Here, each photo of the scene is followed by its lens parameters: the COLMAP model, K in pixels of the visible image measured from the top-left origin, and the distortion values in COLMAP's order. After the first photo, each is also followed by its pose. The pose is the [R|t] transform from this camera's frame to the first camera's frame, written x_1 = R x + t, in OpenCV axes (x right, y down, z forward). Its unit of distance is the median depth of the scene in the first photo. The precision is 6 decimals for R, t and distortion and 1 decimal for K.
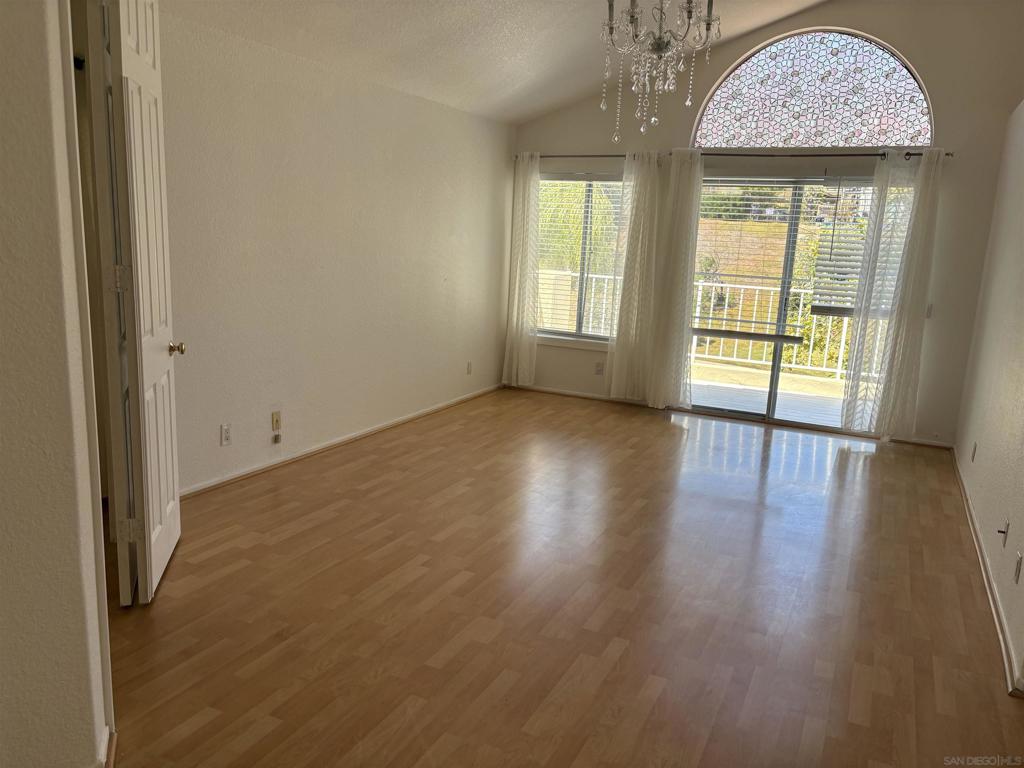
lens RADIAL K [[771.1, 0, 507.7], [0, 771.1, 387.6], [0, 0, 1]] dist [0.065034, -0.080169]
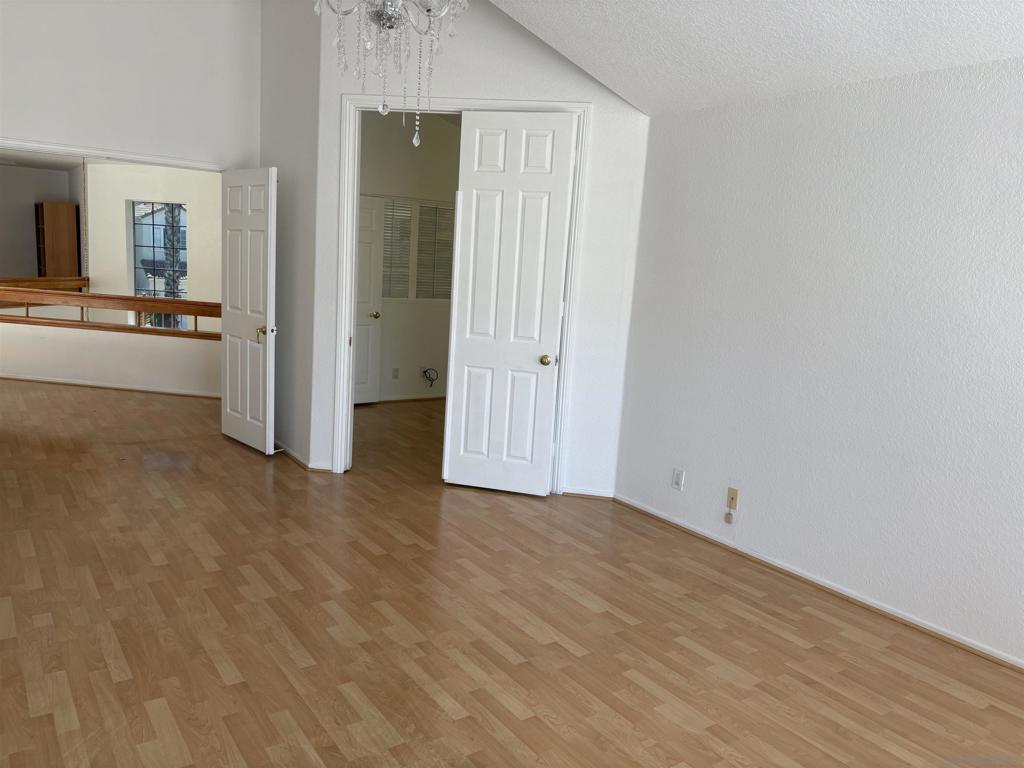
lens RADIAL K [[771.1, 0, 507.7], [0, 771.1, 387.6], [0, 0, 1]] dist [0.065034, -0.080169]
pose [[-0.478251, 0.063343, -0.875936, 0.618390], [-0.256371, 0.943882, 0.208233, -0.202469], [0.839970, 0.324152, -0.435174, 1.152311]]
